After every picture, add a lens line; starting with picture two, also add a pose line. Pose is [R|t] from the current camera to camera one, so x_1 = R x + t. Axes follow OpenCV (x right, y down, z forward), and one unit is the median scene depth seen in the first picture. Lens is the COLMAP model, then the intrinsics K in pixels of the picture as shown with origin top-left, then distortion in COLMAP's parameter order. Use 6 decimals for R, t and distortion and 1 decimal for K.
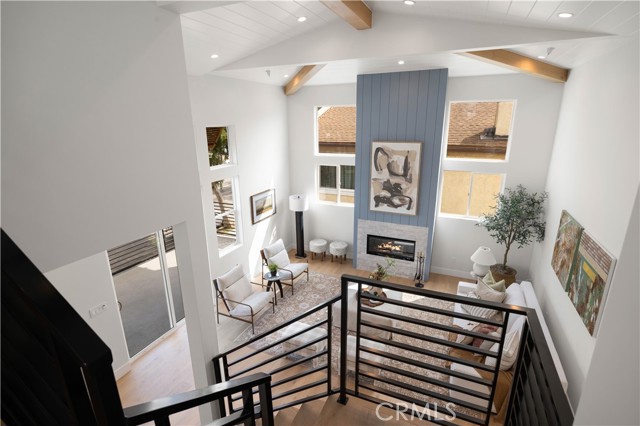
lens RADIAL K [[324.1, 0, 314.9], [0, 324.1, 212.1], [0, 0, 1]] dist [-0.005897, -0.000884]
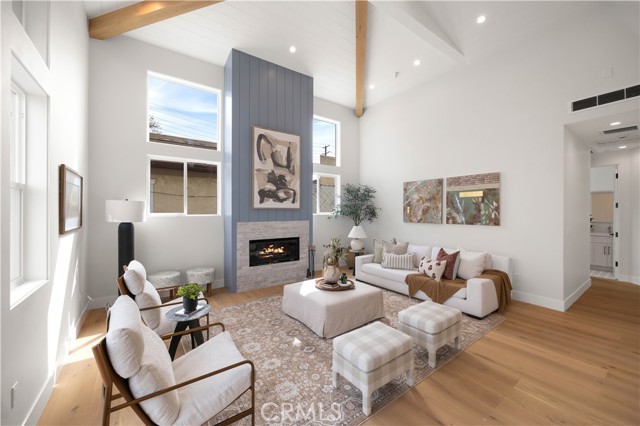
lens RADIAL K [[250.9, 0, 322.2], [0, 250.9, 211.0], [0, 0, 1]] dist [-0.000279, 0.000033]
pose [[0.486469, 0.013528, 0.873593, -0.322553], [0.246273, 0.957213, -0.151963, 0.150208], [-0.838270, 0.289068, 0.462323, 0.587882]]
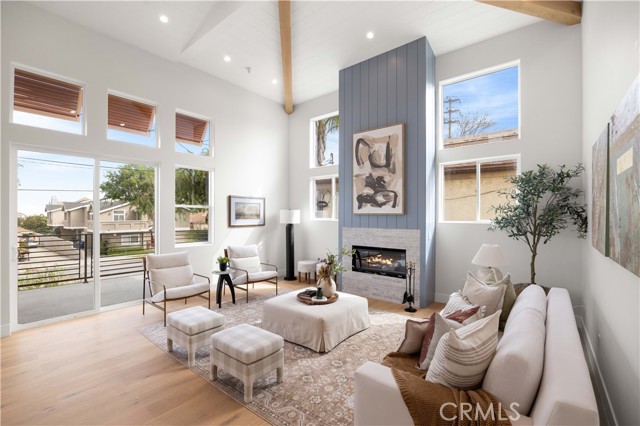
lens RADIAL K [[296.4, 0, 322.5], [0, 296.4, 218.6], [0, 0, 1]] dist [-0.004966, -0.000167]
pose [[0.965304, 0.021509, -0.260243, 0.309405], [-0.095187, 0.957014, -0.273976, 0.237231], [0.243163, 0.289242, 0.925857, 0.283628]]
